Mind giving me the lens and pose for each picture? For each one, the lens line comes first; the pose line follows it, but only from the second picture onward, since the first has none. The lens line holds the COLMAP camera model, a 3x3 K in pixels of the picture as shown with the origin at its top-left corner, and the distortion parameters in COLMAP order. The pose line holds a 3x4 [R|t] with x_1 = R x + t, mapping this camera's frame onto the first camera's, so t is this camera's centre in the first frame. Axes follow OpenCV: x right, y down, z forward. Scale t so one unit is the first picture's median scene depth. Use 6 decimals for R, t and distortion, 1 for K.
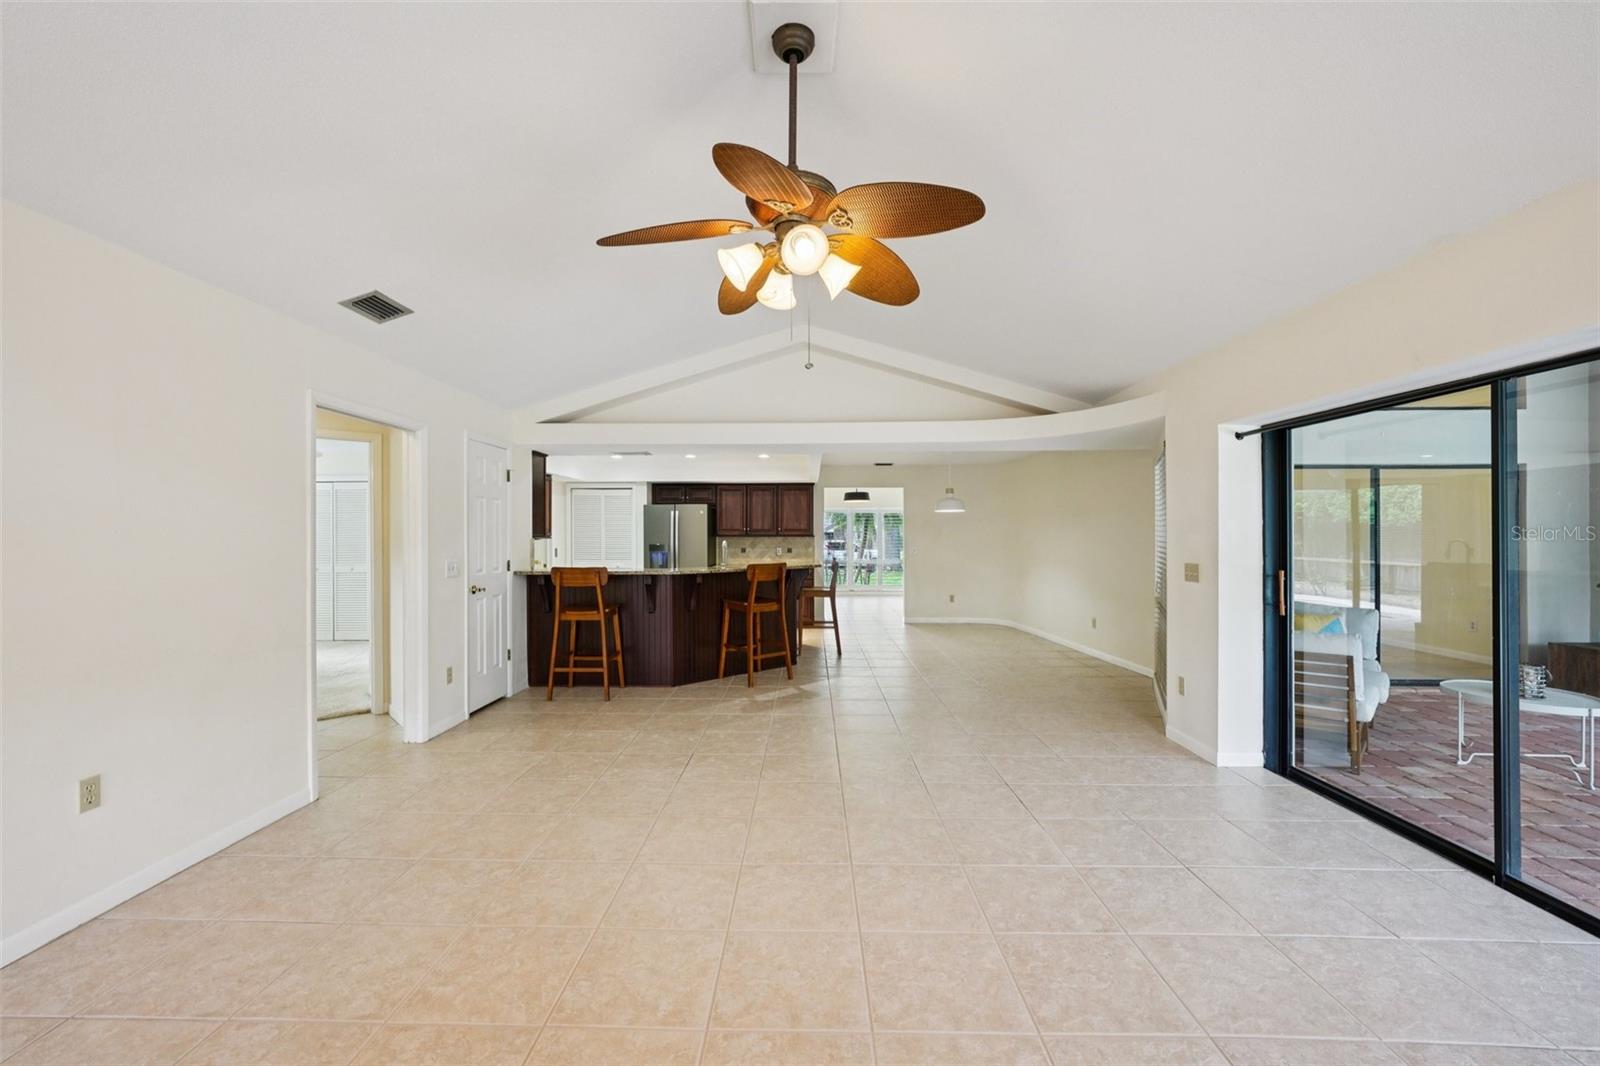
lens RADIAL K [[645.5, 0, 788.4], [0, 645.5, 543.6], [0, 0, 1]] dist [-0.013349, 0.002663]
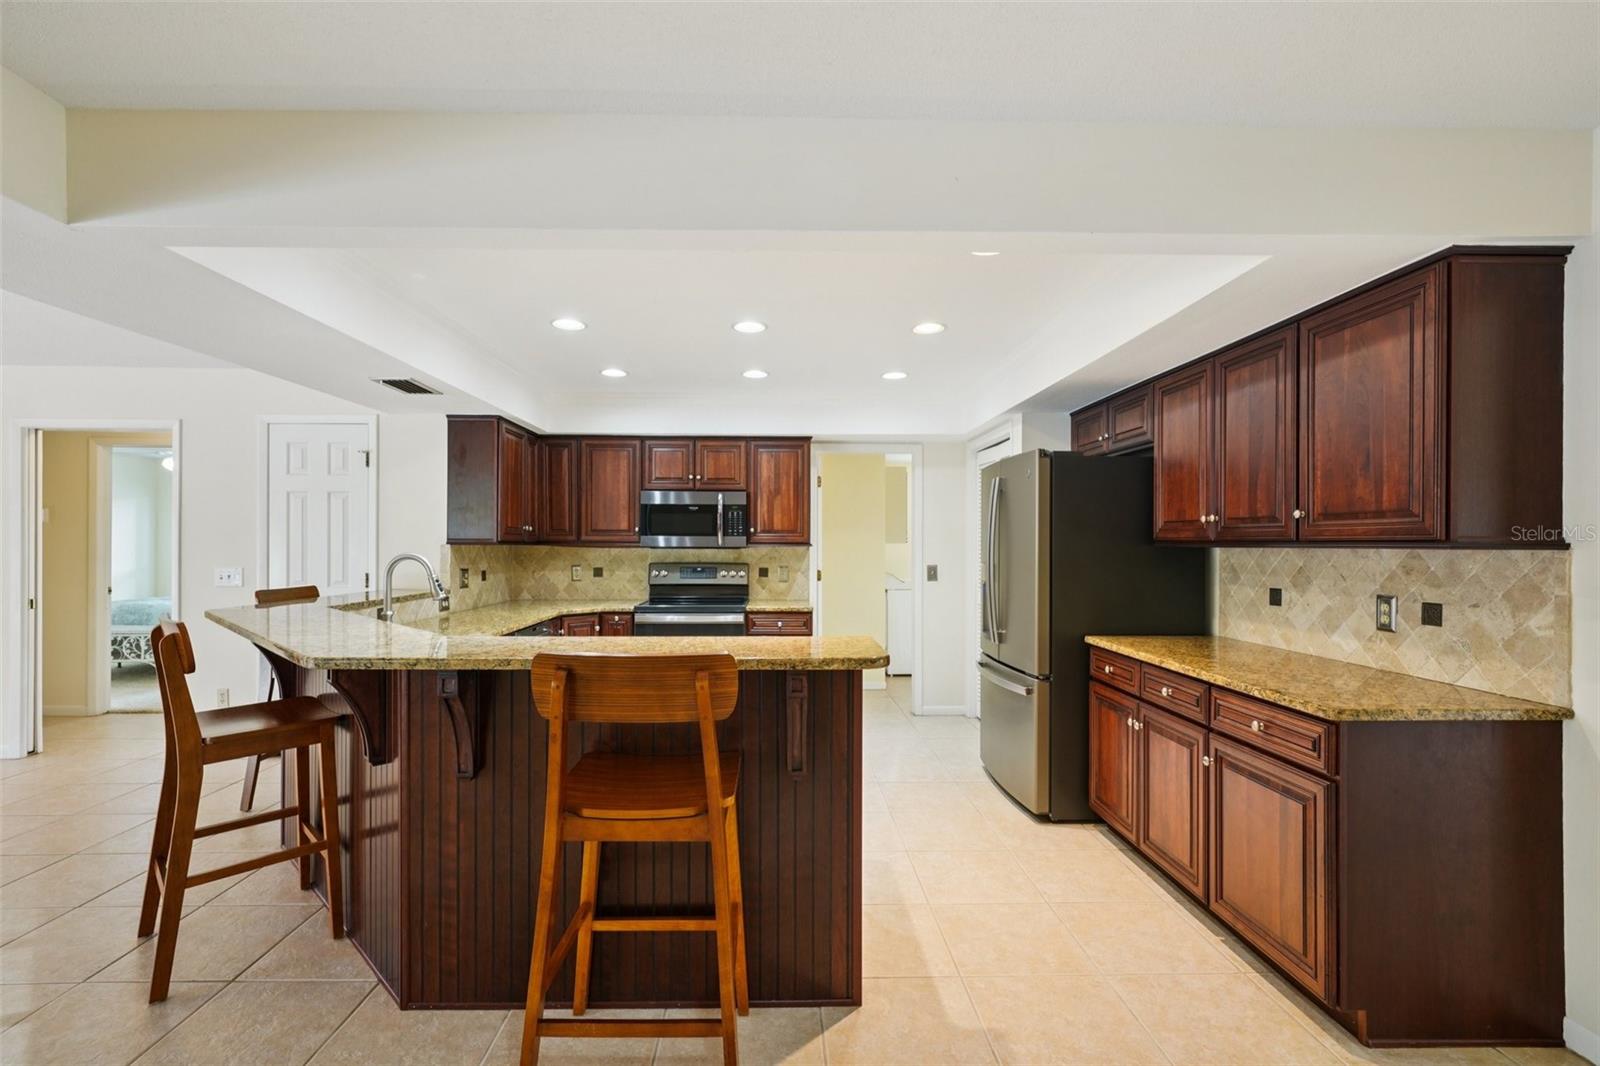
lens RADIAL K [[719.2, 0, 795.5], [0, 719.2, 541.5], [0, 0, 1]] dist [-0.006849, 0.004068]
pose [[0.050409, -0.000092, -0.998729, 0.388794], [-0.014969, 0.999888, -0.000848, -0.017064], [0.998616, 0.014993, 0.050402, 1.357152]]
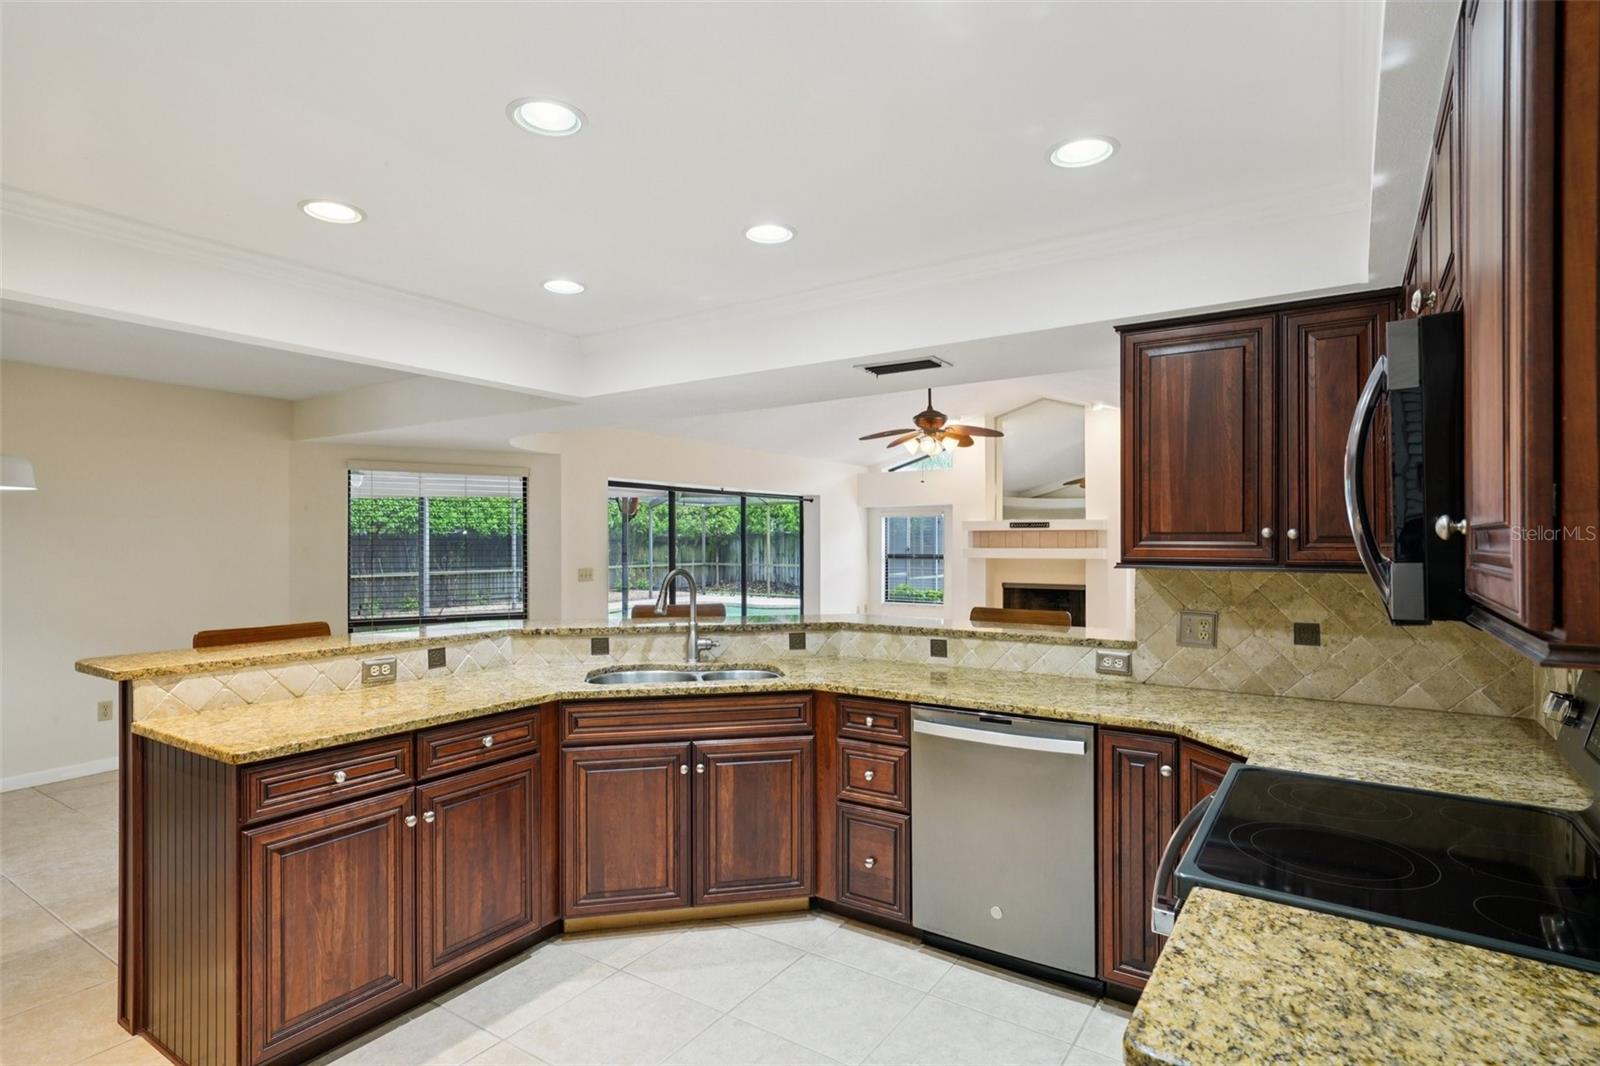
lens RADIAL K [[812.9, 0, 786.1], [0, 812.9, 542.2], [0, 0, 1]] dist [0.005727, 0.002767]
pose [[-0.838456, 0.001840, 0.544967, -0.498953], [0.009945, 0.999879, 0.011924, -0.031689], [-0.544879, 0.015417, -0.838373, 1.575320]]
